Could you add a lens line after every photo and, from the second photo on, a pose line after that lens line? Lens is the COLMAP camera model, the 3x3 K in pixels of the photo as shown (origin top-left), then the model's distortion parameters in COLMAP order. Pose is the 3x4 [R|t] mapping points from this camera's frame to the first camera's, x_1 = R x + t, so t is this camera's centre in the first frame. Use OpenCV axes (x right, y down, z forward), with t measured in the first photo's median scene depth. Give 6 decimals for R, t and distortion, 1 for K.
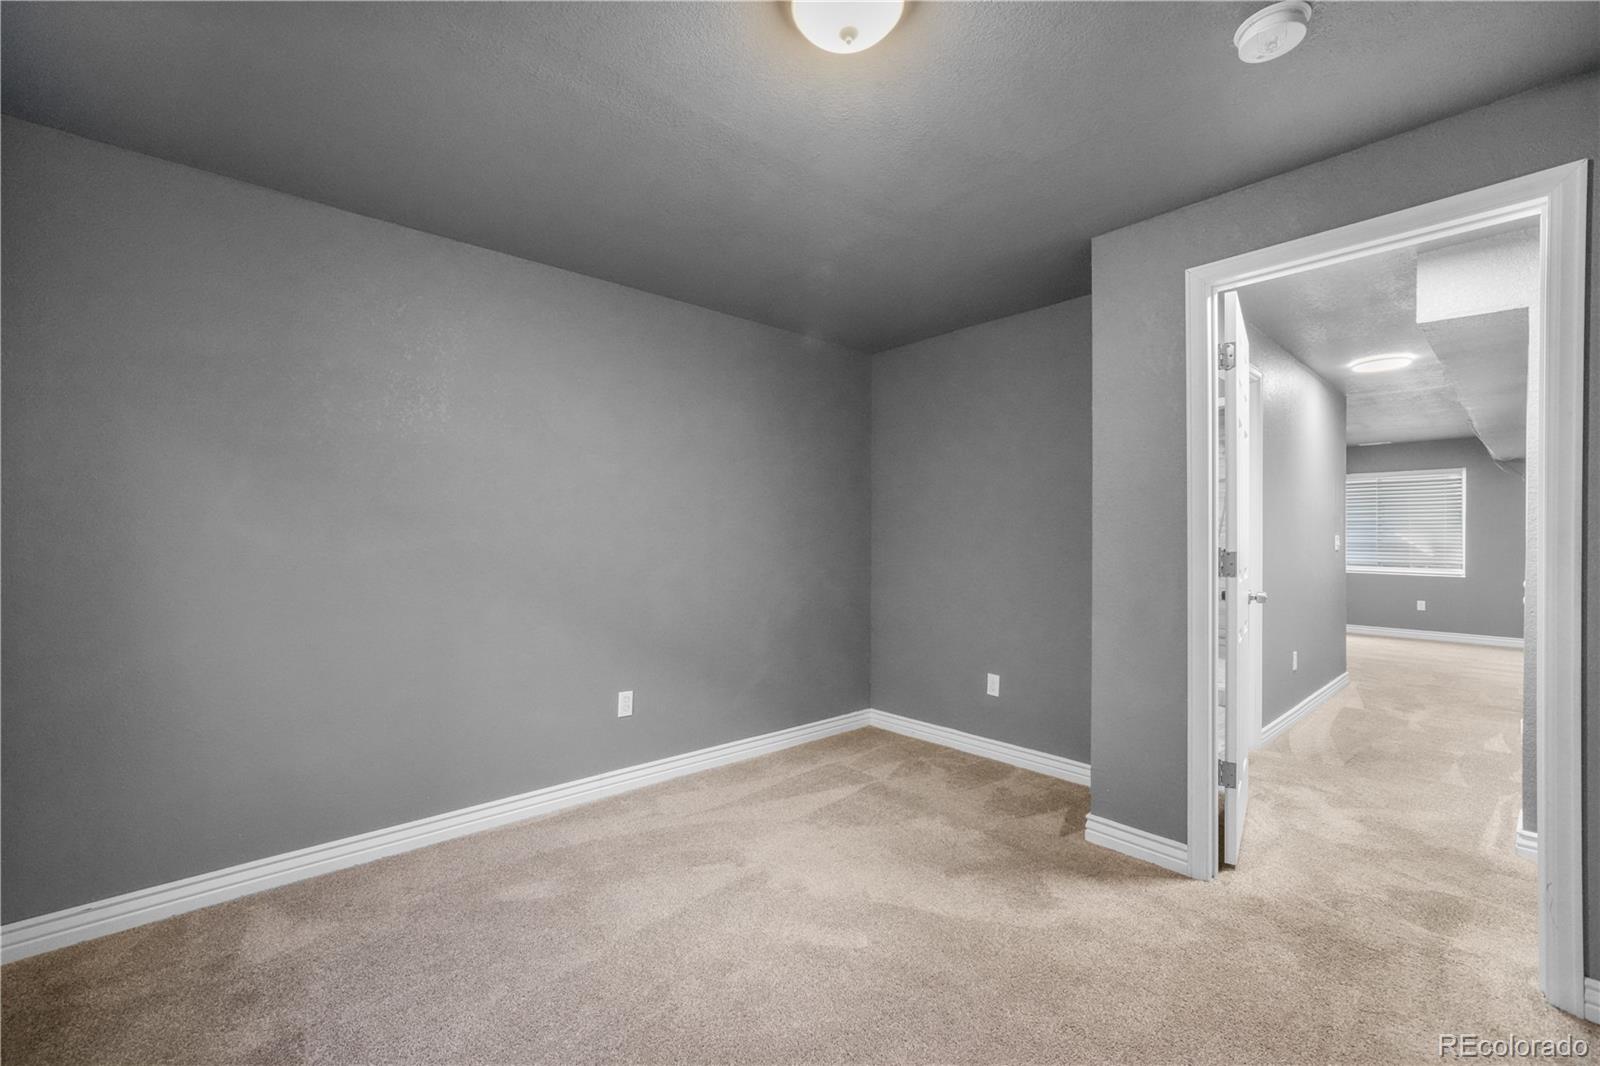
lens RADIAL K [[655.0, 0, 795.8], [0, 655.0, 535.5], [0, 0, 1]] dist [-0.002570, 0.000307]
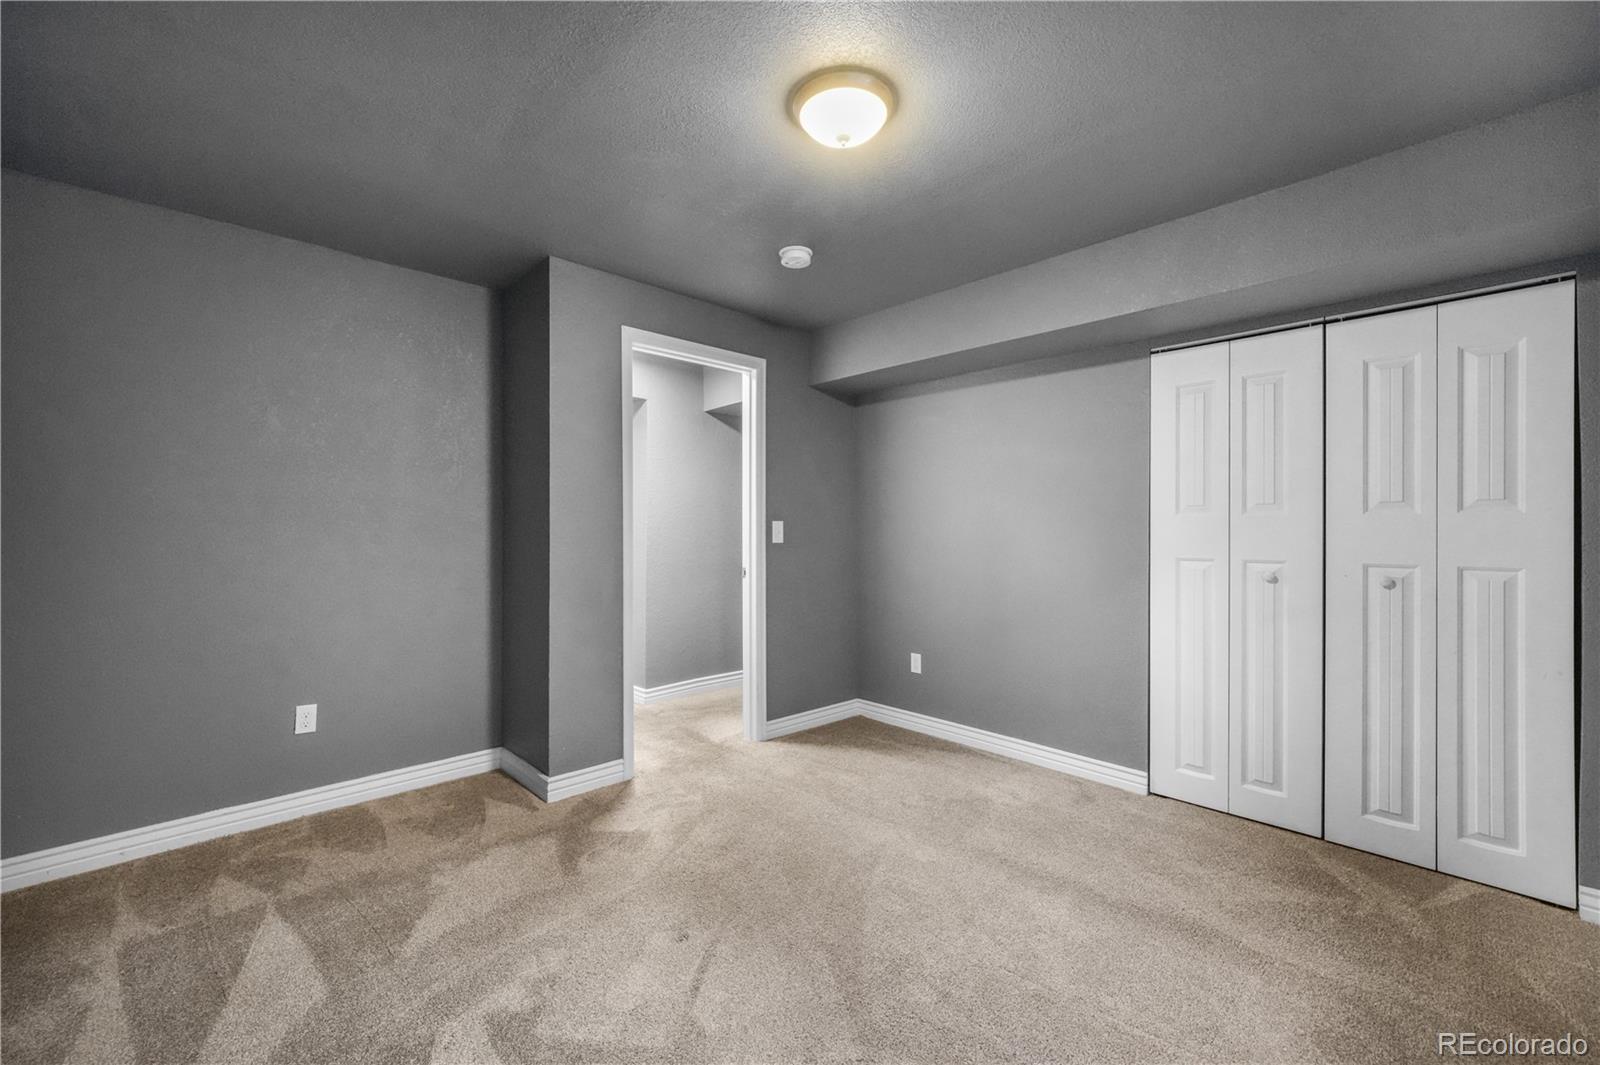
lens RADIAL K [[657.6, 0, 799.4], [0, 657.6, 533.0], [0, 0, 1]] dist [-0.000481, -0.000006]
pose [[-0.038627, -0.019384, 0.999066, -0.620249], [-0.007274, 0.999791, 0.019117, -0.013363], [-0.999227, -0.006529, -0.038760, 0.574228]]
